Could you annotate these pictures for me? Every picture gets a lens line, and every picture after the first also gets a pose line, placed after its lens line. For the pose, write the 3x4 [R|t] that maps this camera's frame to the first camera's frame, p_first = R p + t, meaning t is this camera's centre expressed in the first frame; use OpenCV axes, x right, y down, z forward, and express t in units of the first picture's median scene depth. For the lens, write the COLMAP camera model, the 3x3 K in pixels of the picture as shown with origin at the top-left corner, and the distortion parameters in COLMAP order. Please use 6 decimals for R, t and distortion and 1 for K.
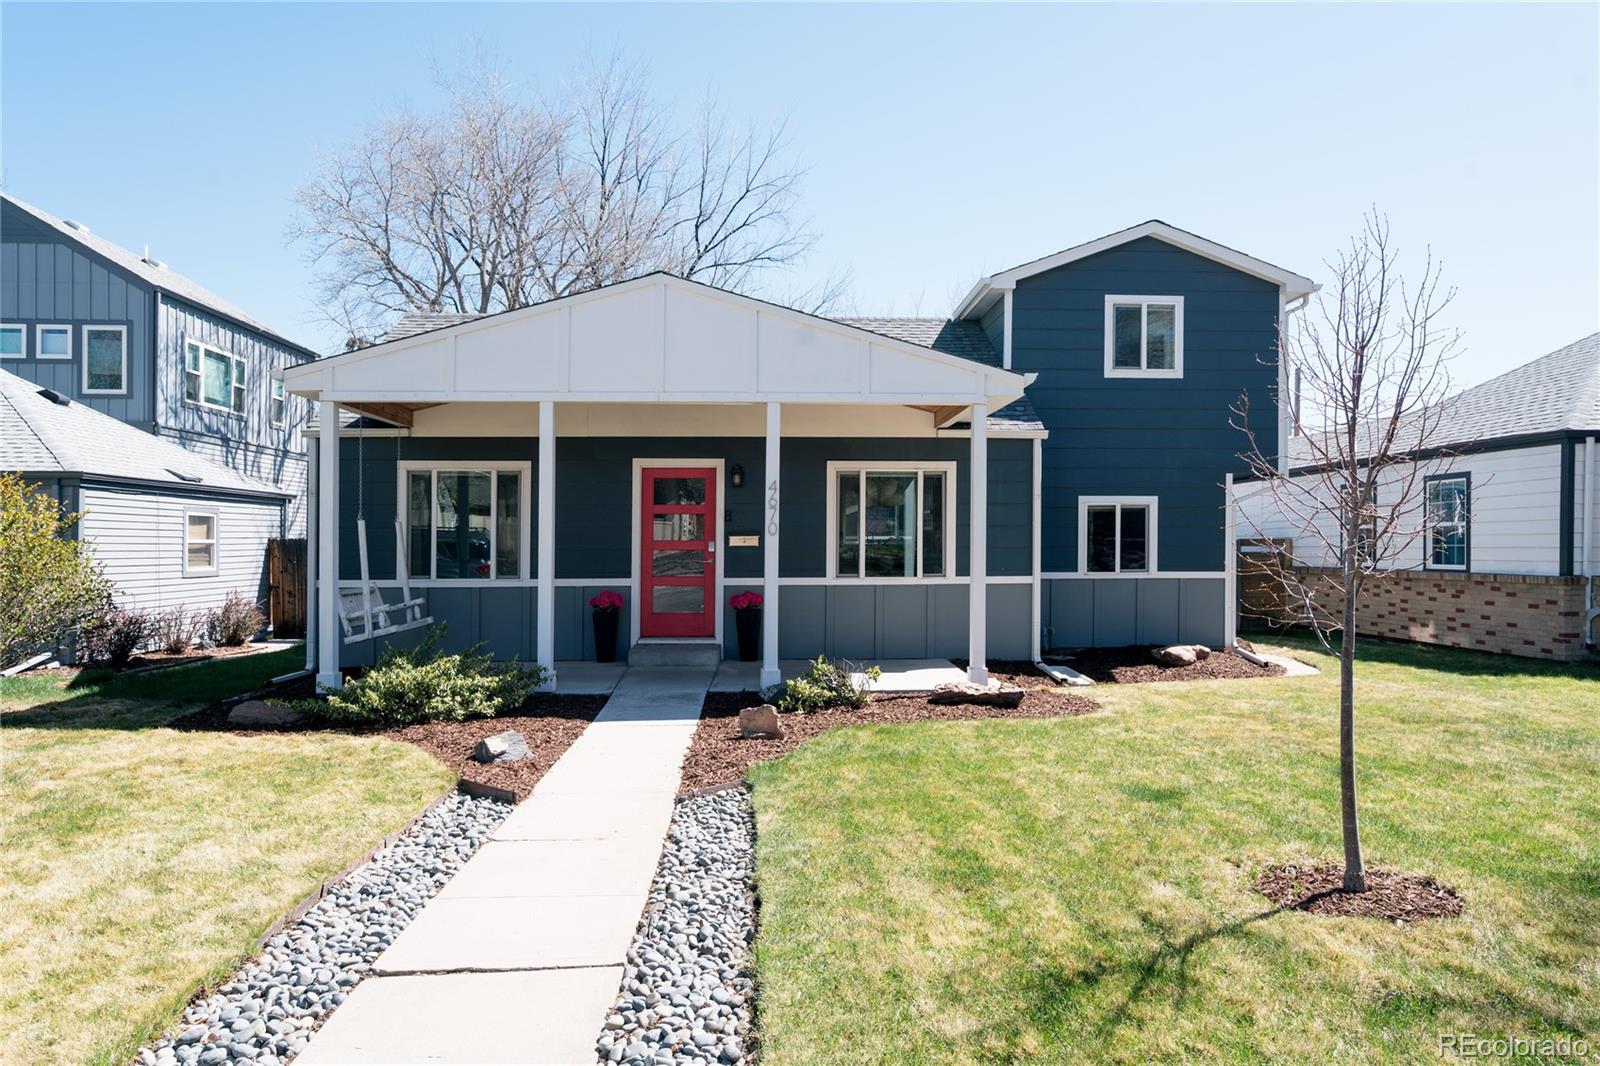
lens RADIAL K [[1069.3, 0, 800.0], [0, 1069.3, 533.0], [0, 0, 1]] dist [-0.001584, 0.000062]
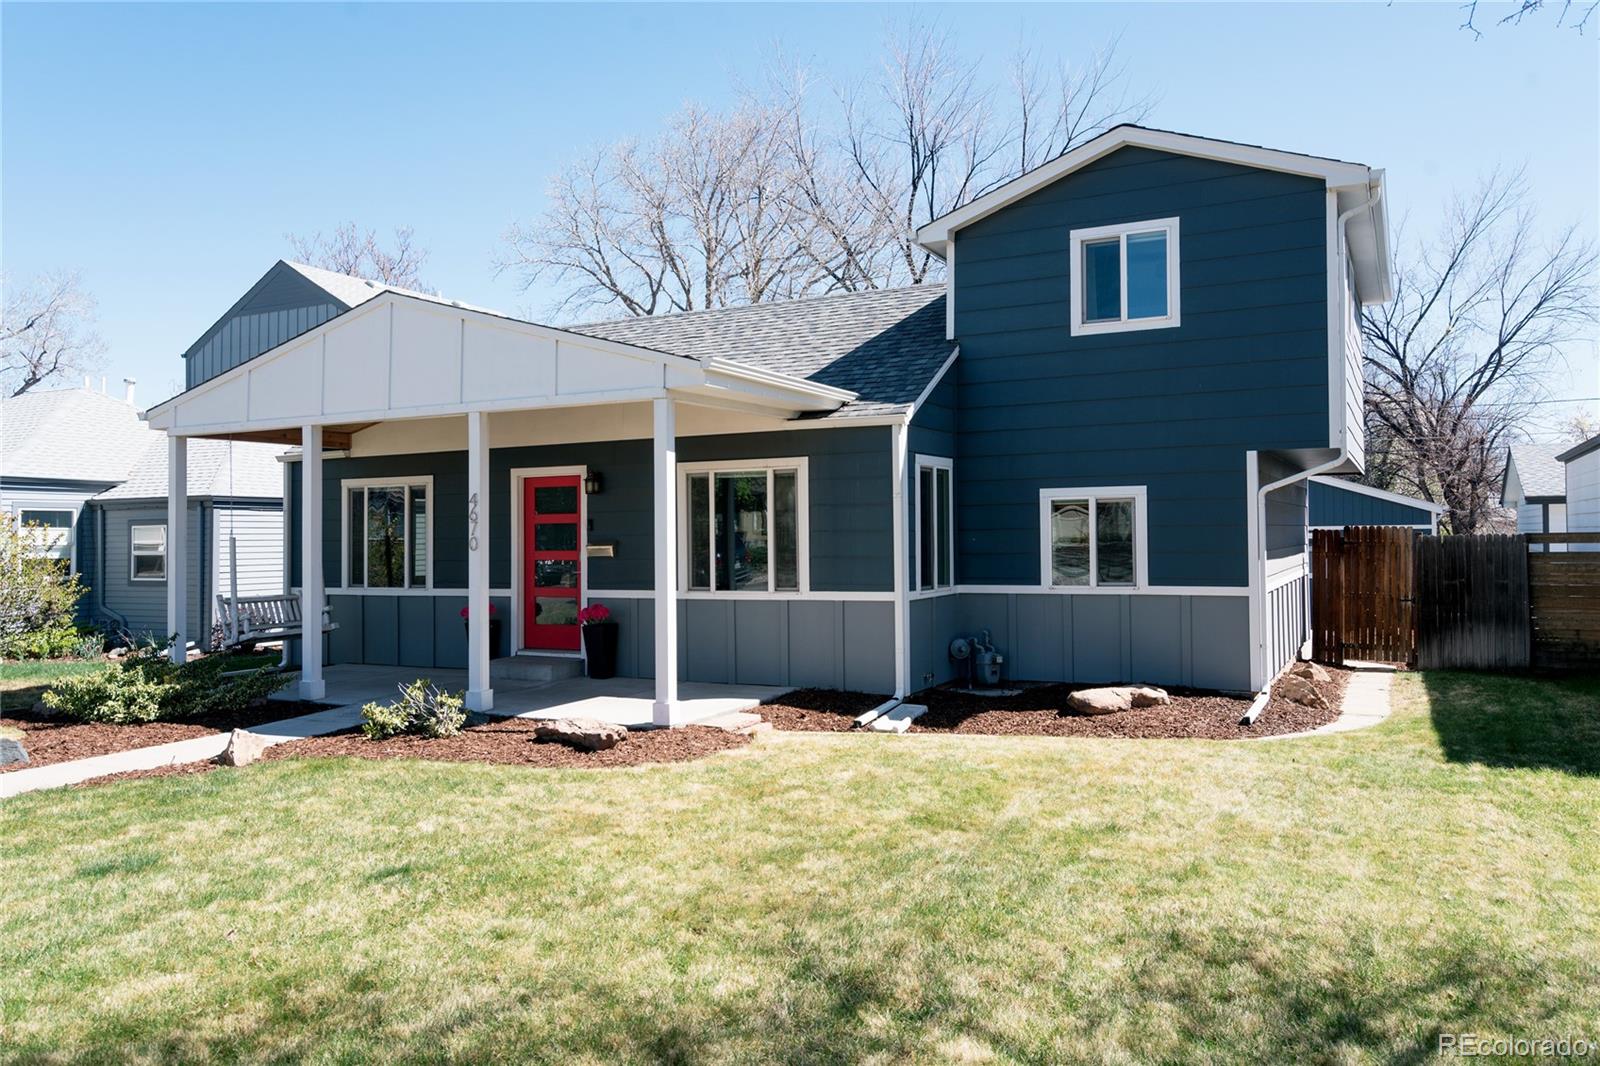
lens RADIAL K [[1148.8, 0, 832.9], [0, 1148.8, 487.4], [0, 0, 1]] dist [0.025204, 0.002840]
pose [[0.864840, -0.029821, -0.501162, 0.611772], [0.017746, 0.999426, -0.028845, -0.015238], [0.501734, 0.016053, 0.864873, 0.207525]]
